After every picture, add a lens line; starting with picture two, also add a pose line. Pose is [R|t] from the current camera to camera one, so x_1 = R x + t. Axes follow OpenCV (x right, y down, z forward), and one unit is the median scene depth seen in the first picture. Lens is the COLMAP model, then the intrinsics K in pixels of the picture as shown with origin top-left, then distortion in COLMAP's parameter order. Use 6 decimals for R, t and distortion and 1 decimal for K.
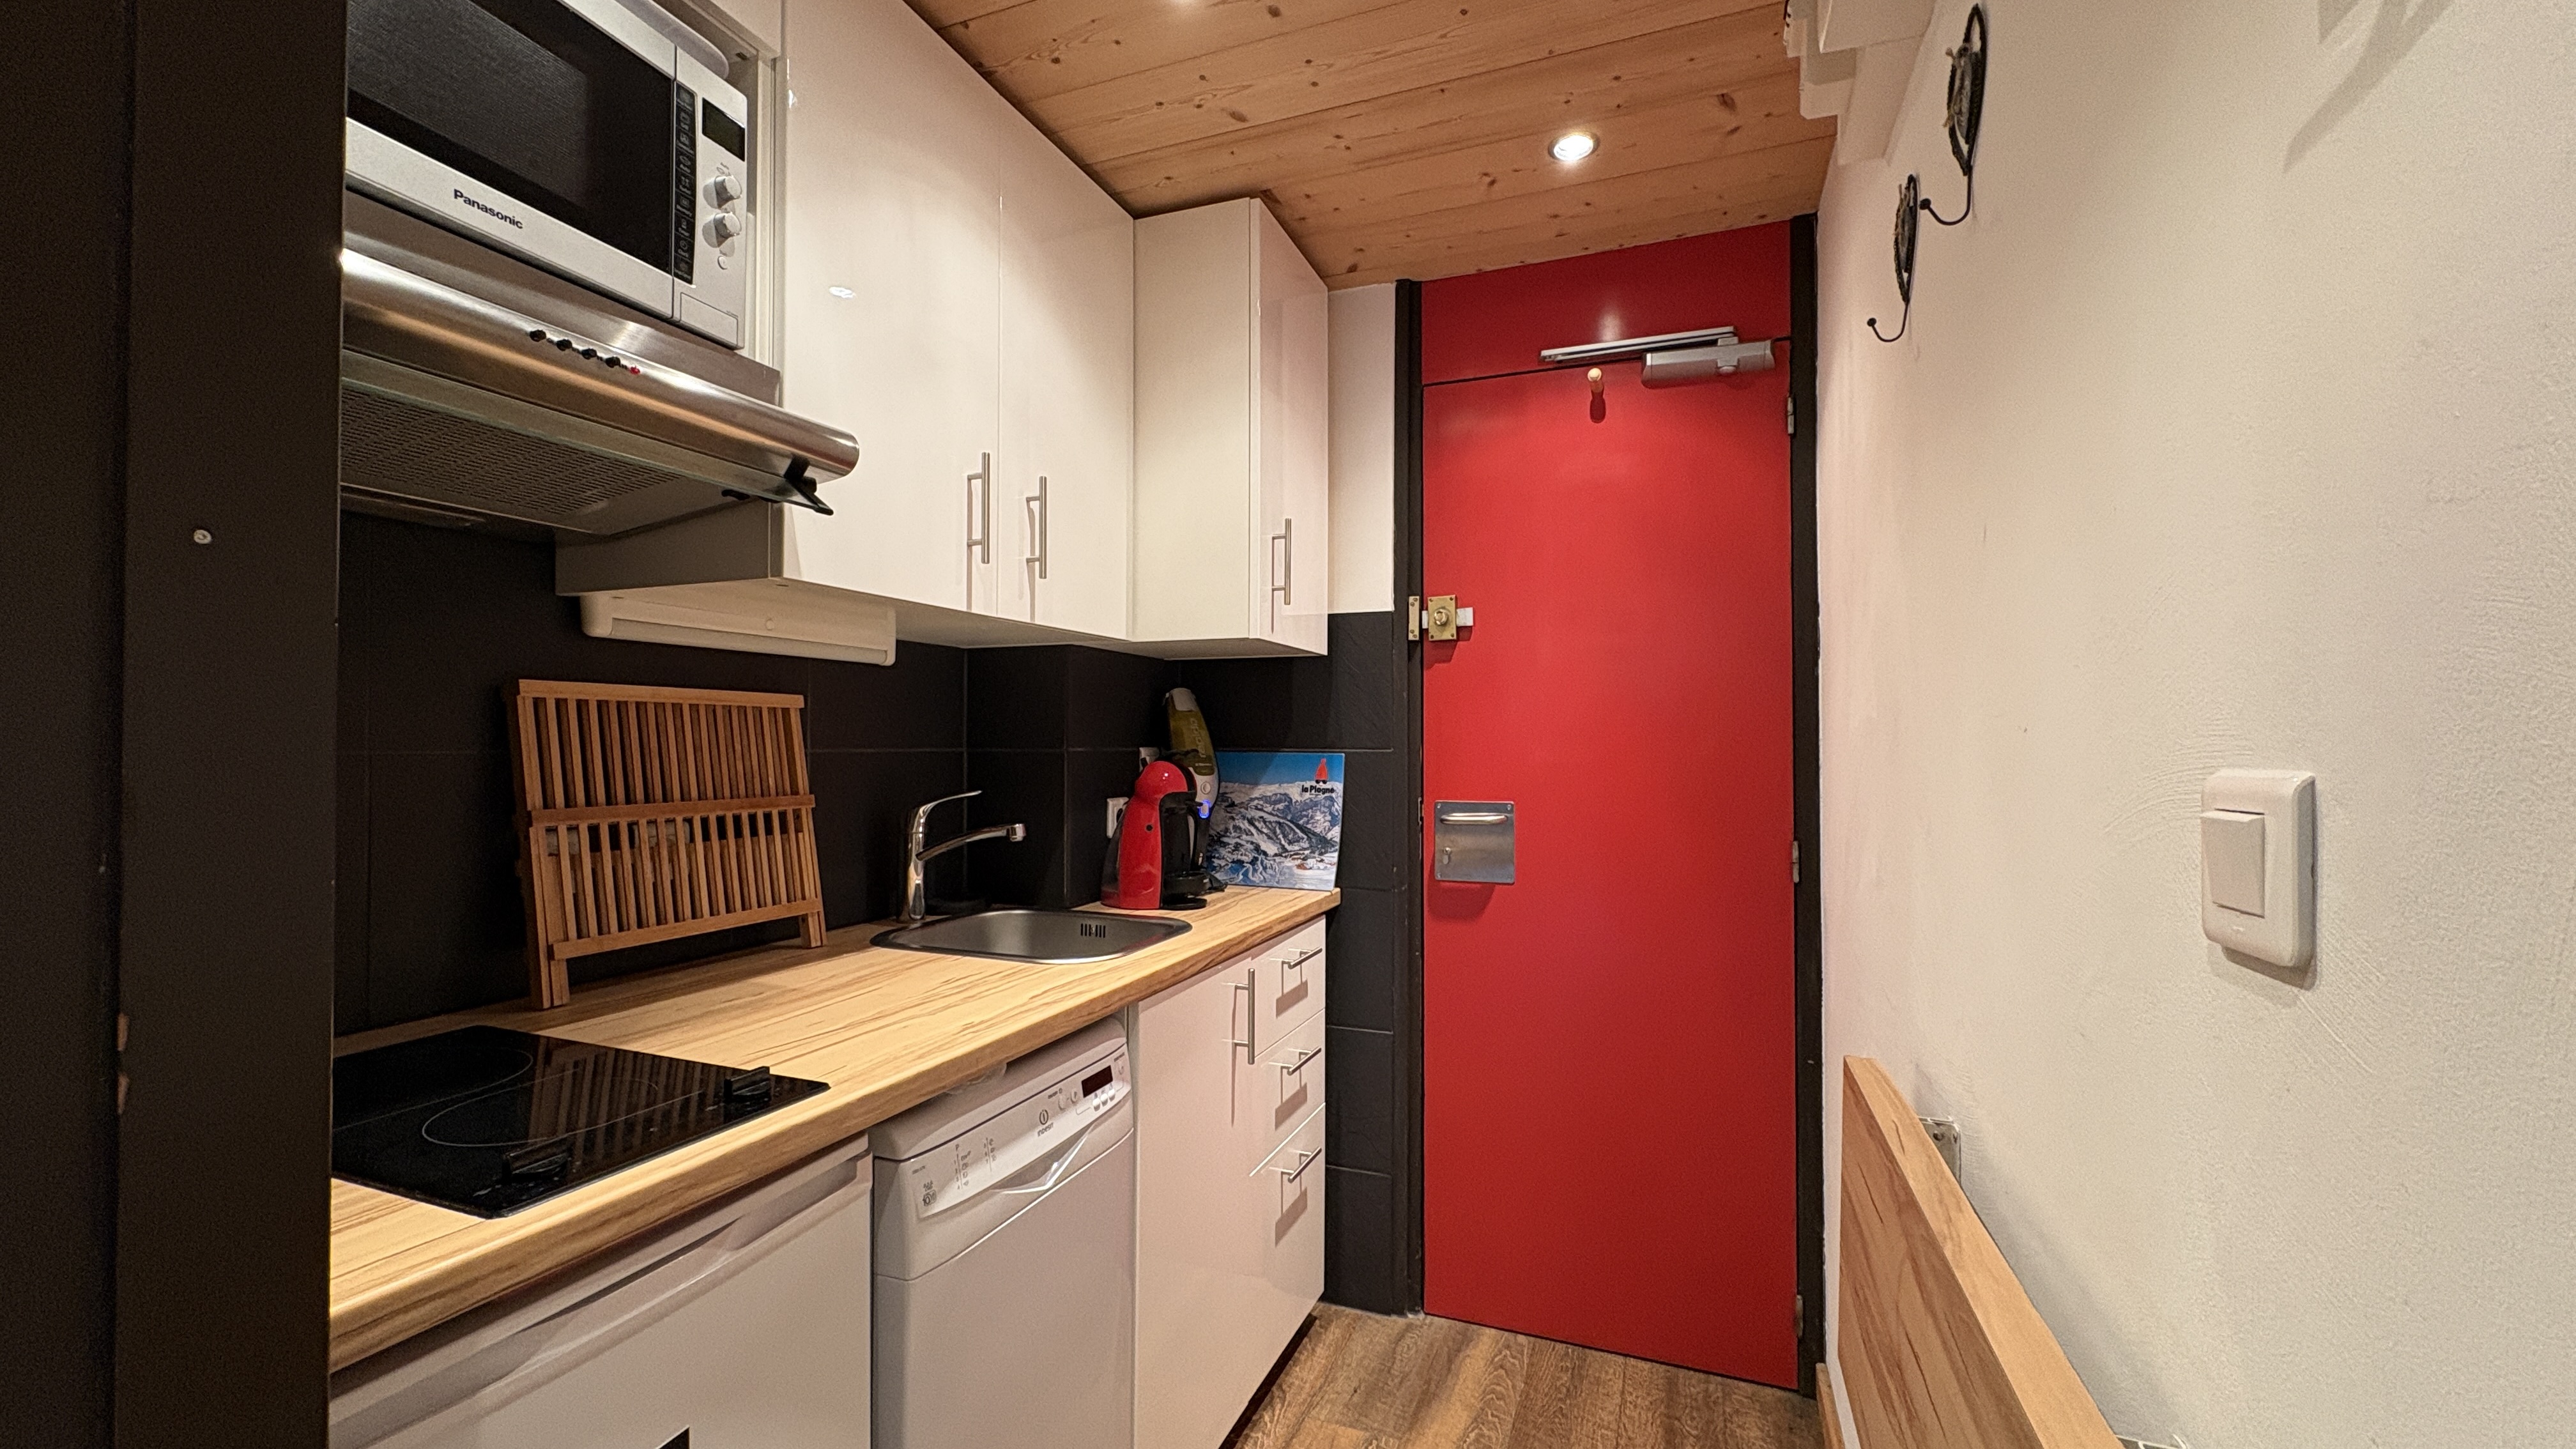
lens RADIAL K [[1022.8, 0, 1294.8], [0, 1022.8, 720.3], [0, 0, 1]] dist [0.000168, 0.000171]
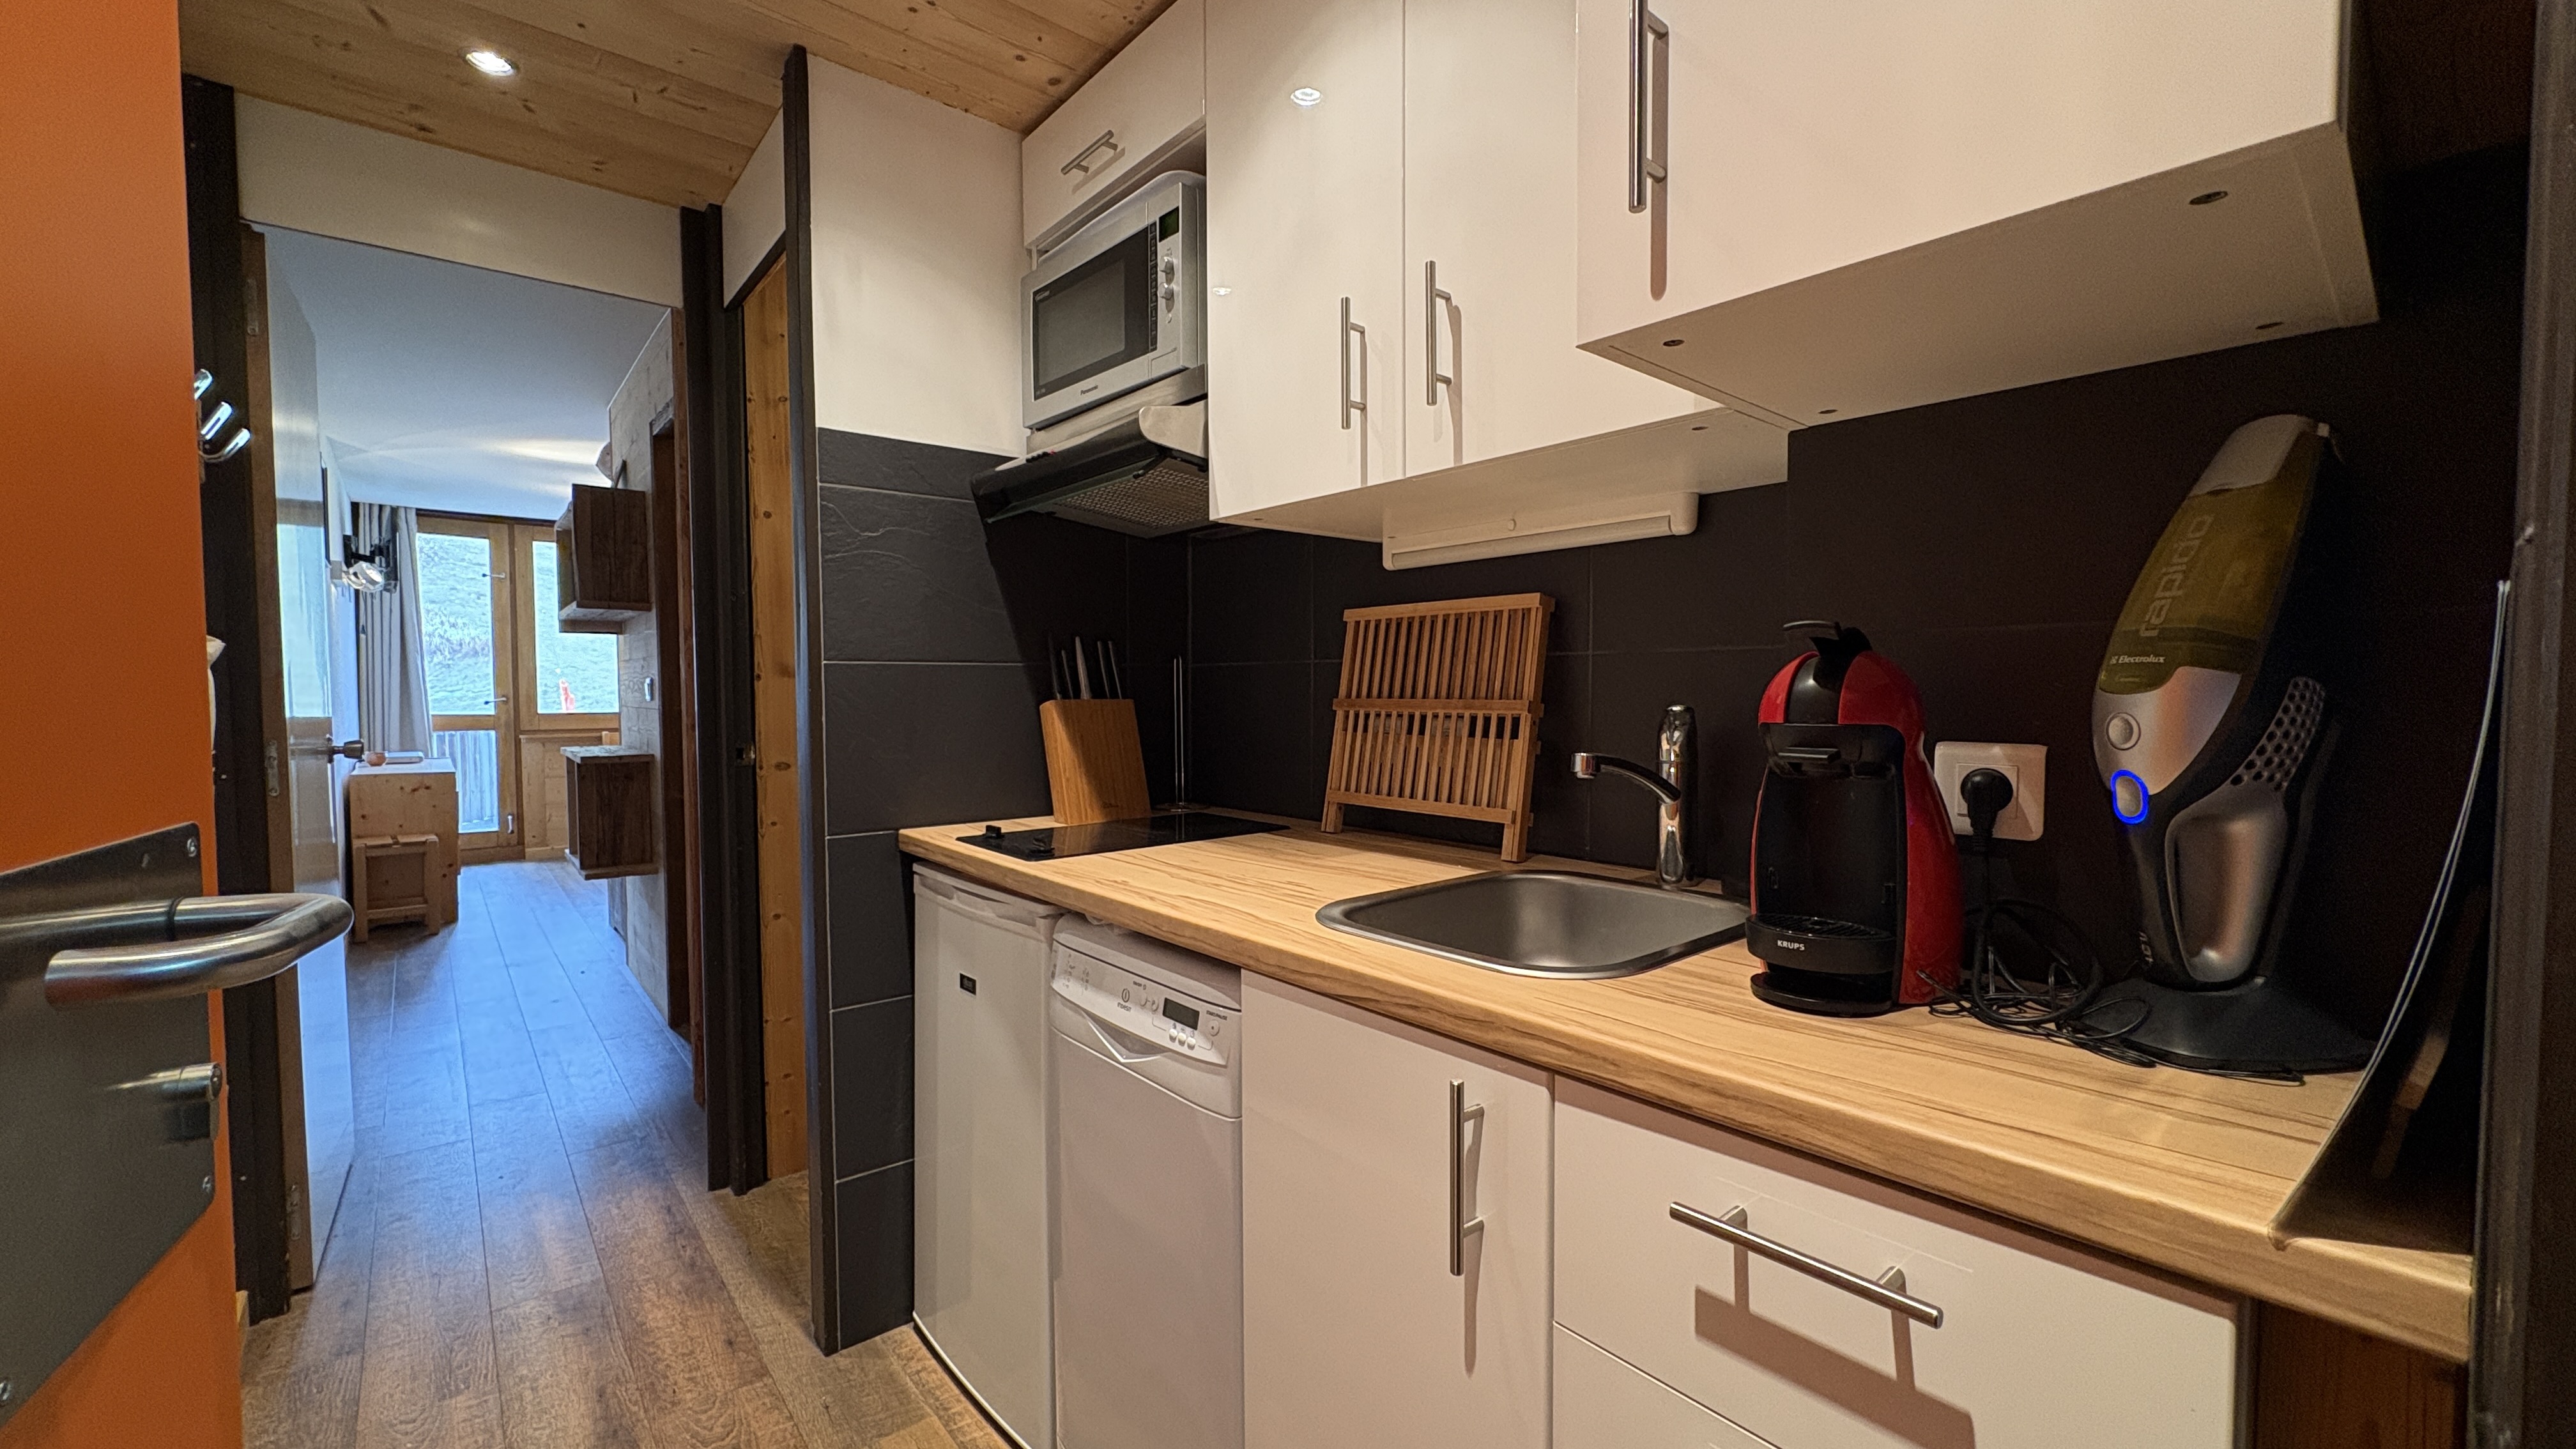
lens RADIAL K [[1022.8, 0, 1308.6], [0, 1022.8, 734.9], [0, 0, 1]] dist [0.000168, 0.000171]
pose [[-0.479816, 0.039660, -0.876472, 0.523115], [0.024514, 0.999194, 0.031793, 0.083644], [0.877027, -0.006231, -0.480401, 1.520386]]
